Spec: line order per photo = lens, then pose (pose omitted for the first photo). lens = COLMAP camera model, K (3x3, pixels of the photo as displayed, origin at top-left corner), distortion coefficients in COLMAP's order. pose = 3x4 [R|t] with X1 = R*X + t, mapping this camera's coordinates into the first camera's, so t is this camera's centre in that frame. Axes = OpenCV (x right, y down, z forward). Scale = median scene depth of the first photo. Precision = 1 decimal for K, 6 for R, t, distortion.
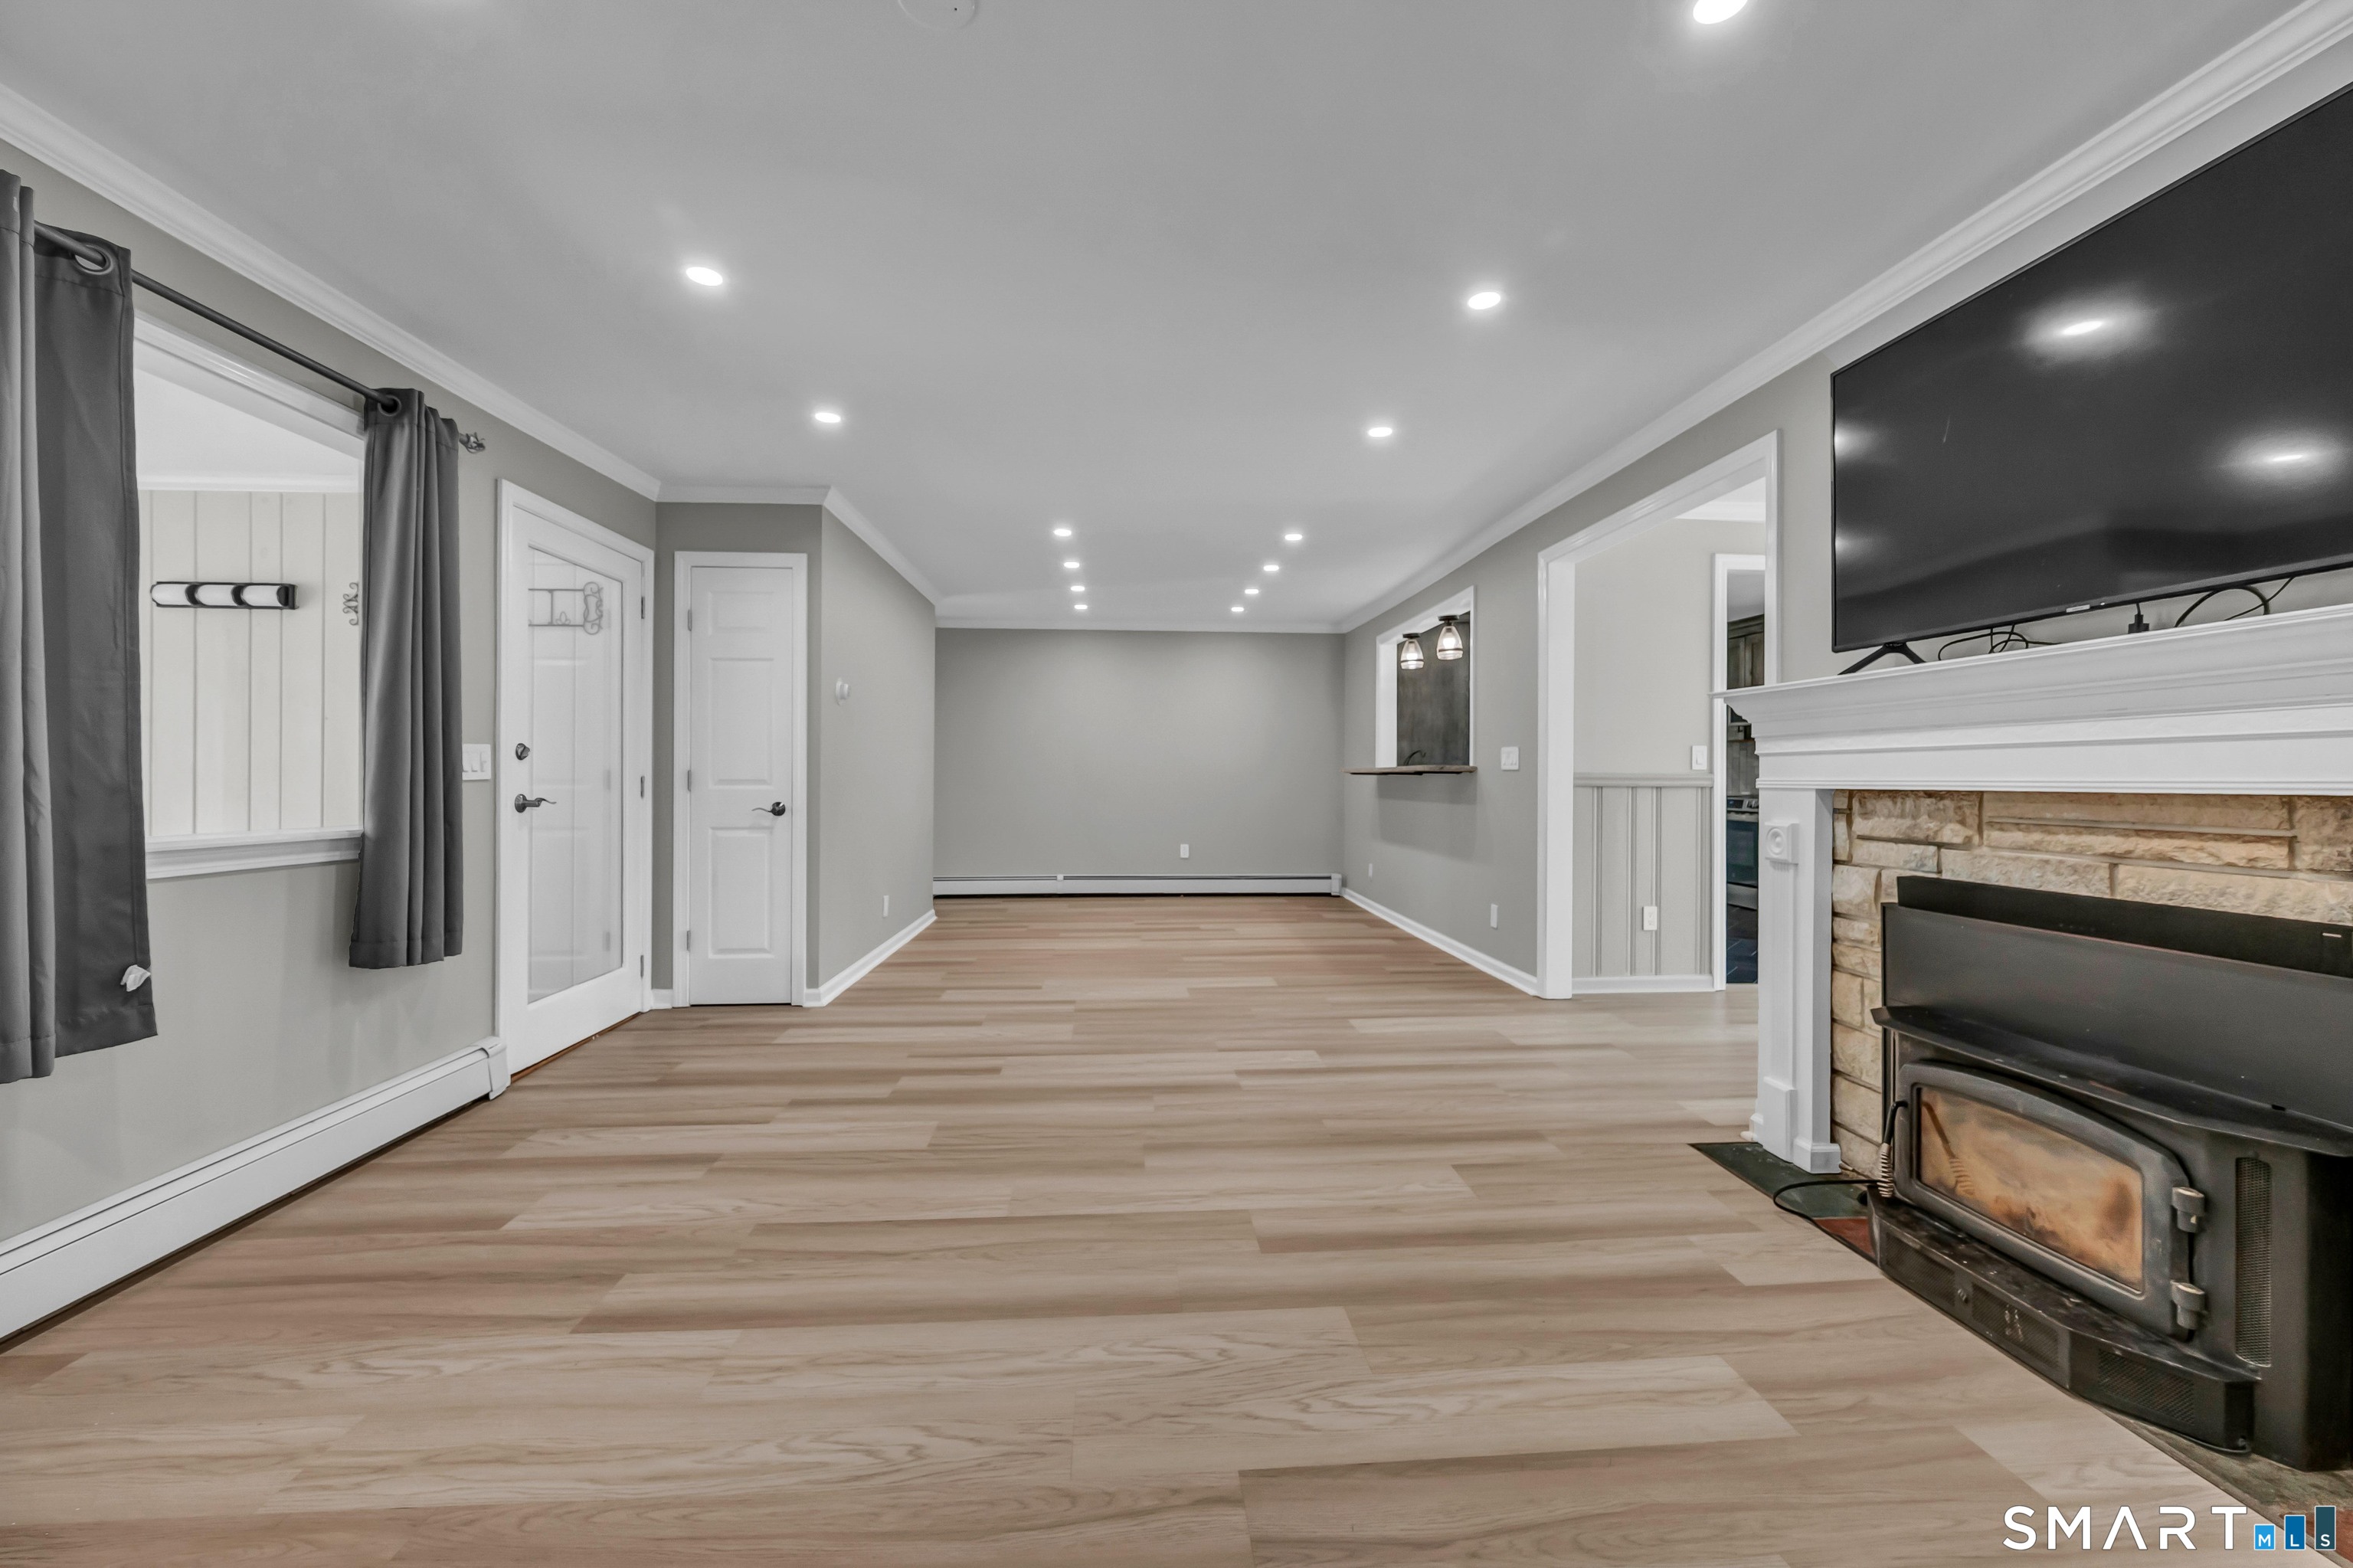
lens RADIAL K [[928.5, 0, 1163.5], [0, 928.5, 775.9], [0, 0, 1]] dist [-0.000822, -0.001056]
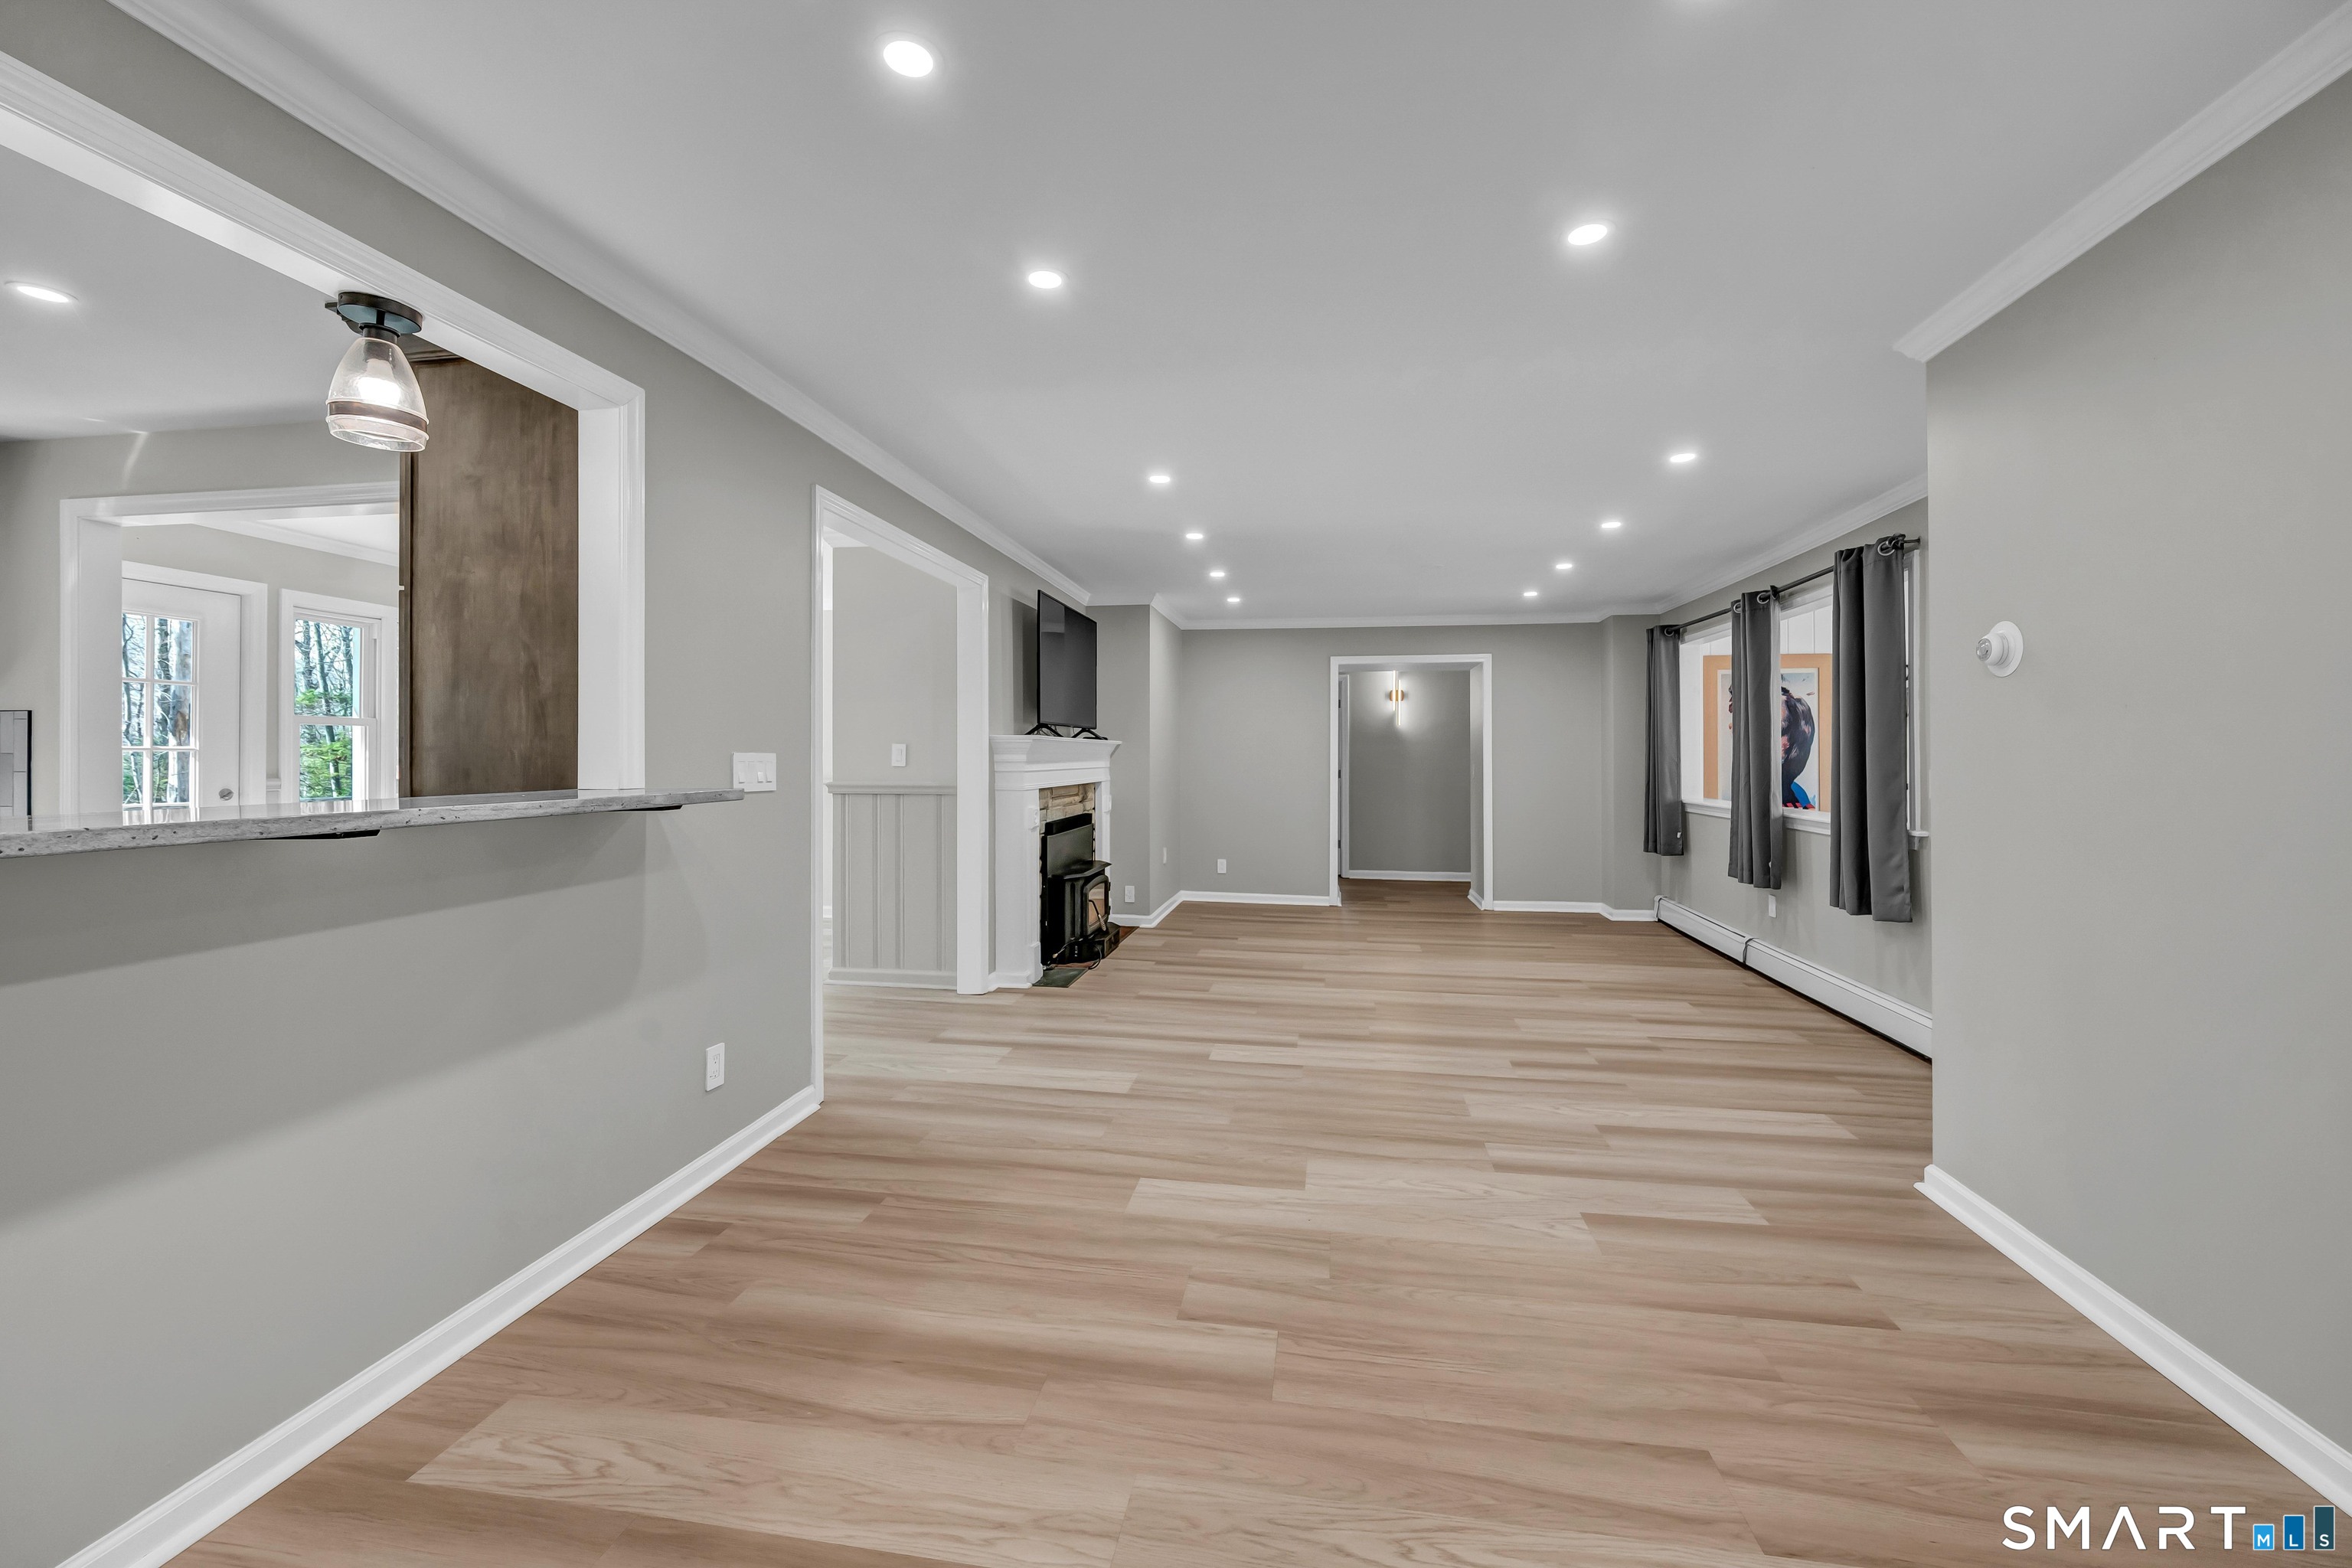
lens RADIAL K [[928.0, 0, 1178.7], [0, 928.0, 747.6], [0, 0, 1]] dist [-0.000822, -0.001056]
pose [[-0.975643, -0.001802, 0.219358, -0.045833], [-0.004284, 0.999932, -0.010837, -0.057118], [-0.219324, -0.011512, -0.975584, 3.035471]]
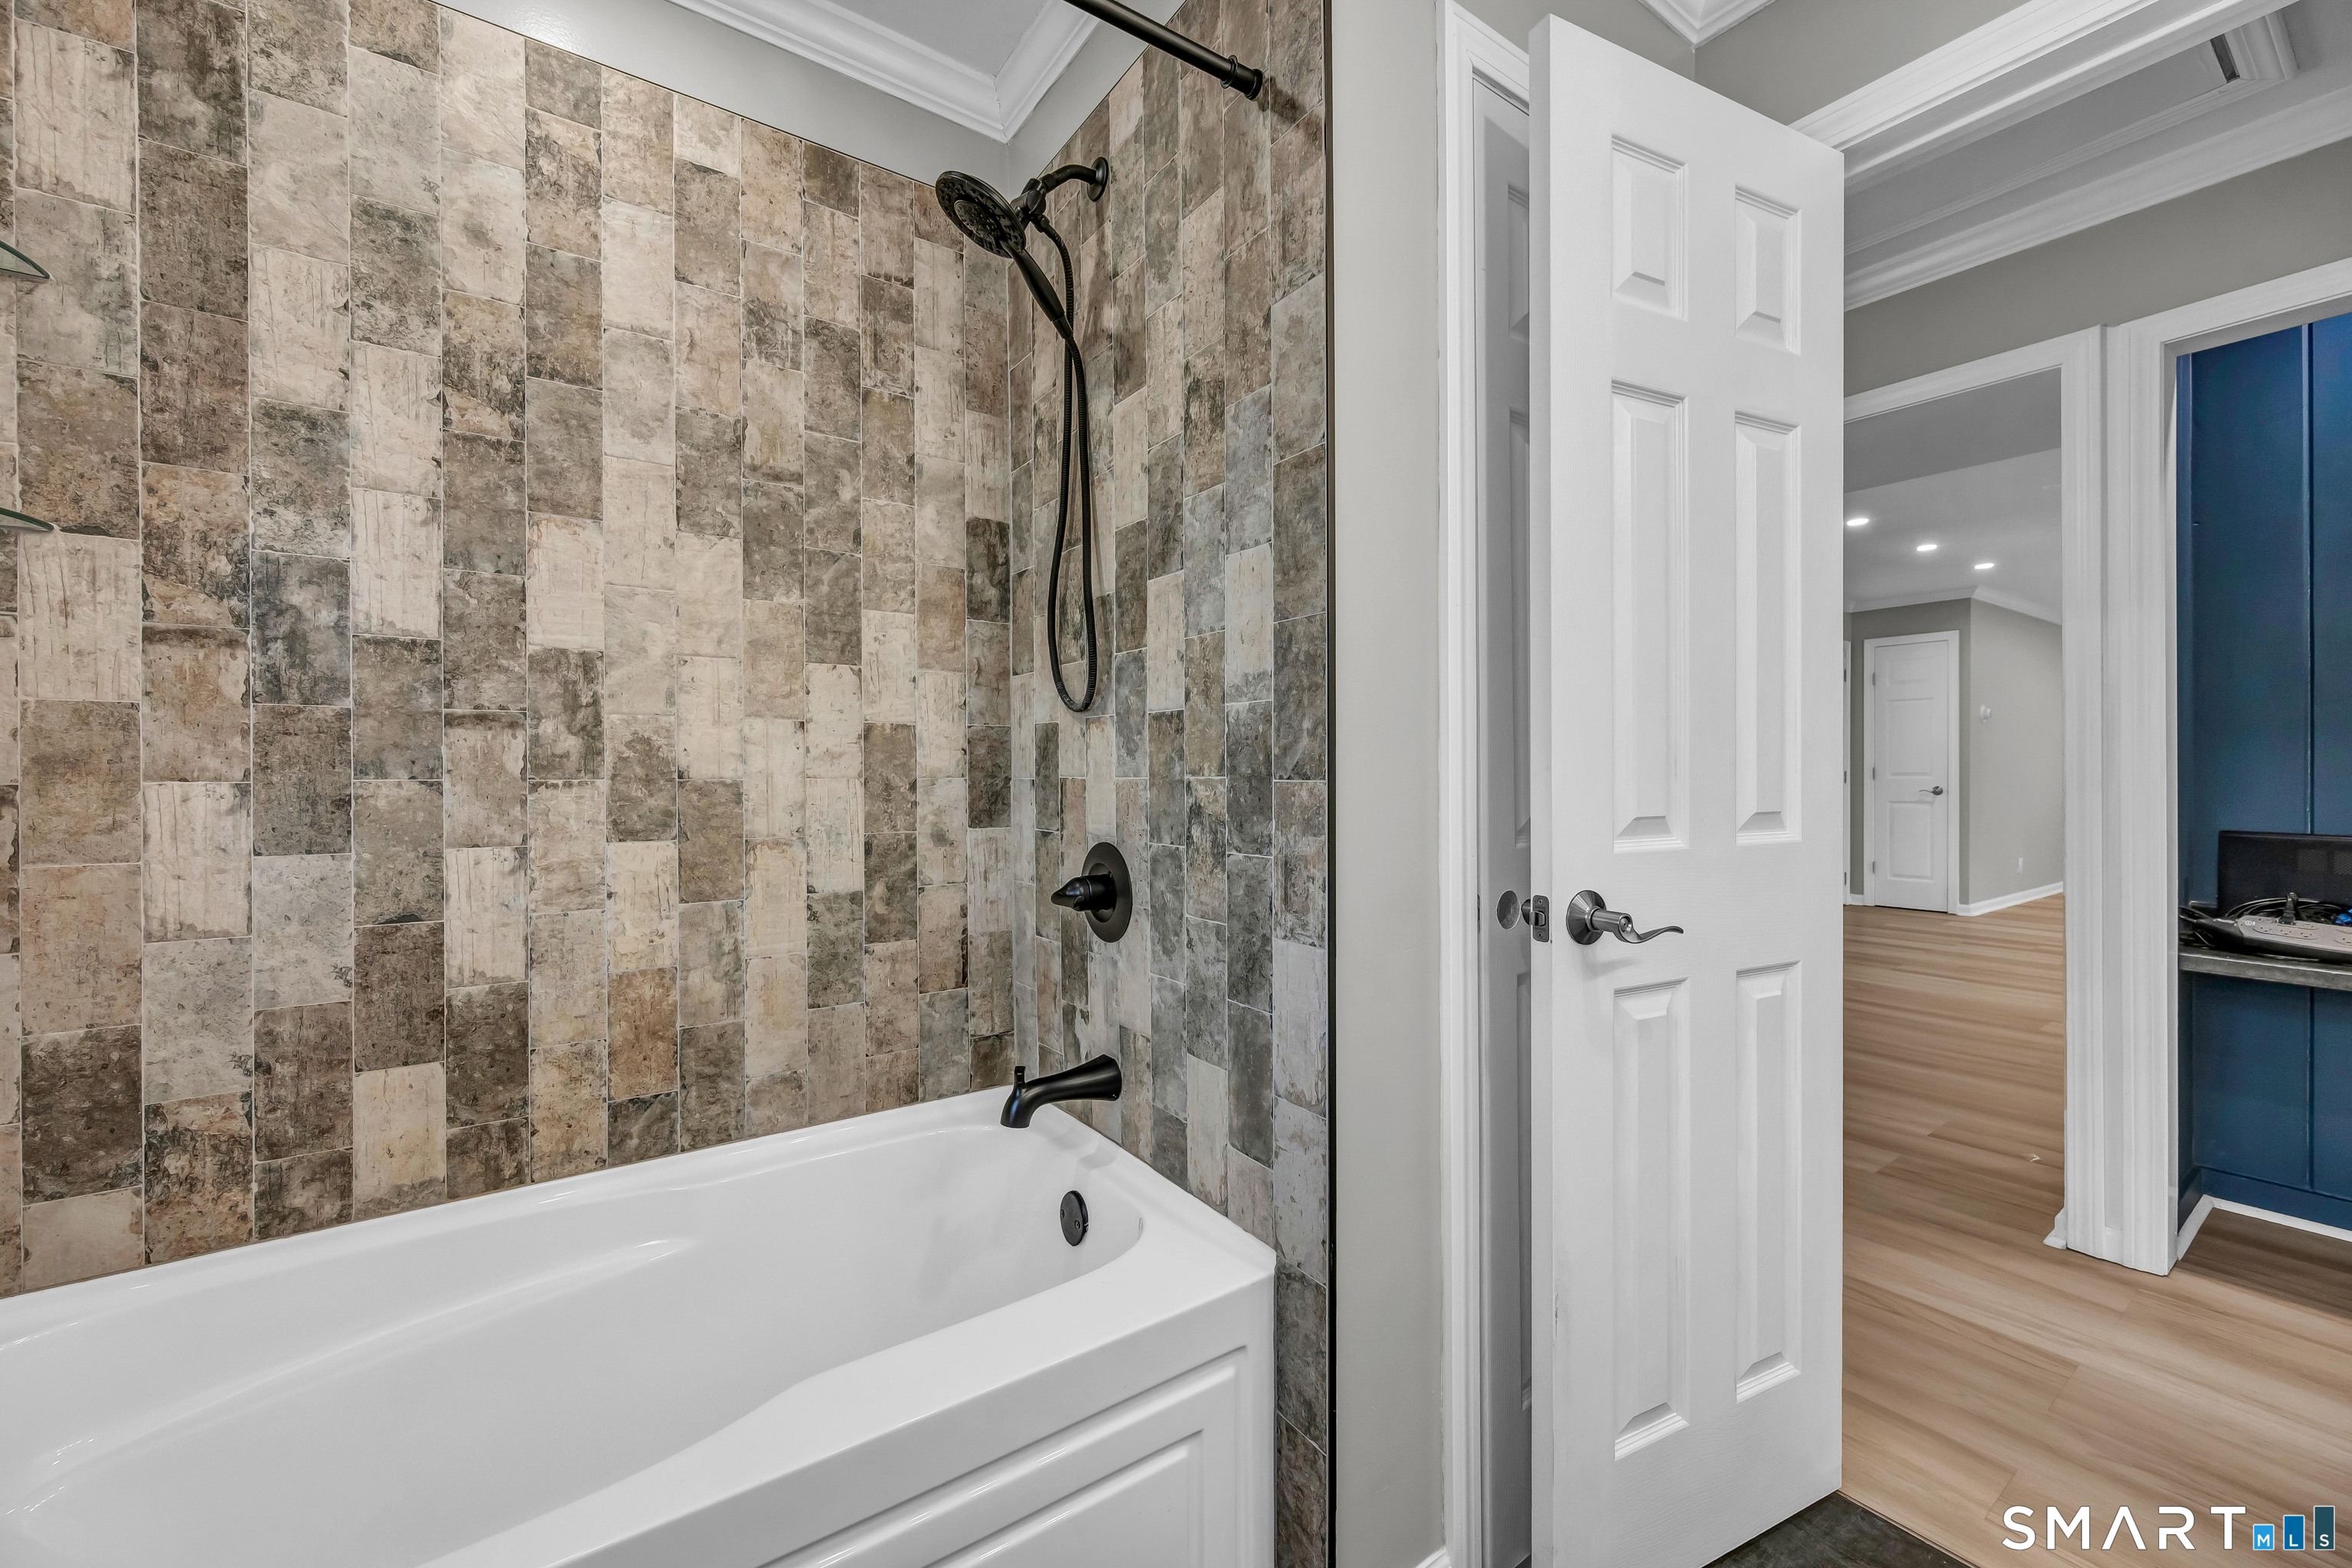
lens RADIAL K [[928.0, 0, 1172.3], [0, 928.0, 784.3], [0, 0, 1]] dist [-0.000822, -0.001056]
pose [[0.520296, 0.002166, -0.853983, 0.385982], [0.003127, 0.999985, 0.004442, 0.018270], [0.853980, -0.004982, 0.520281, -1.398901]]
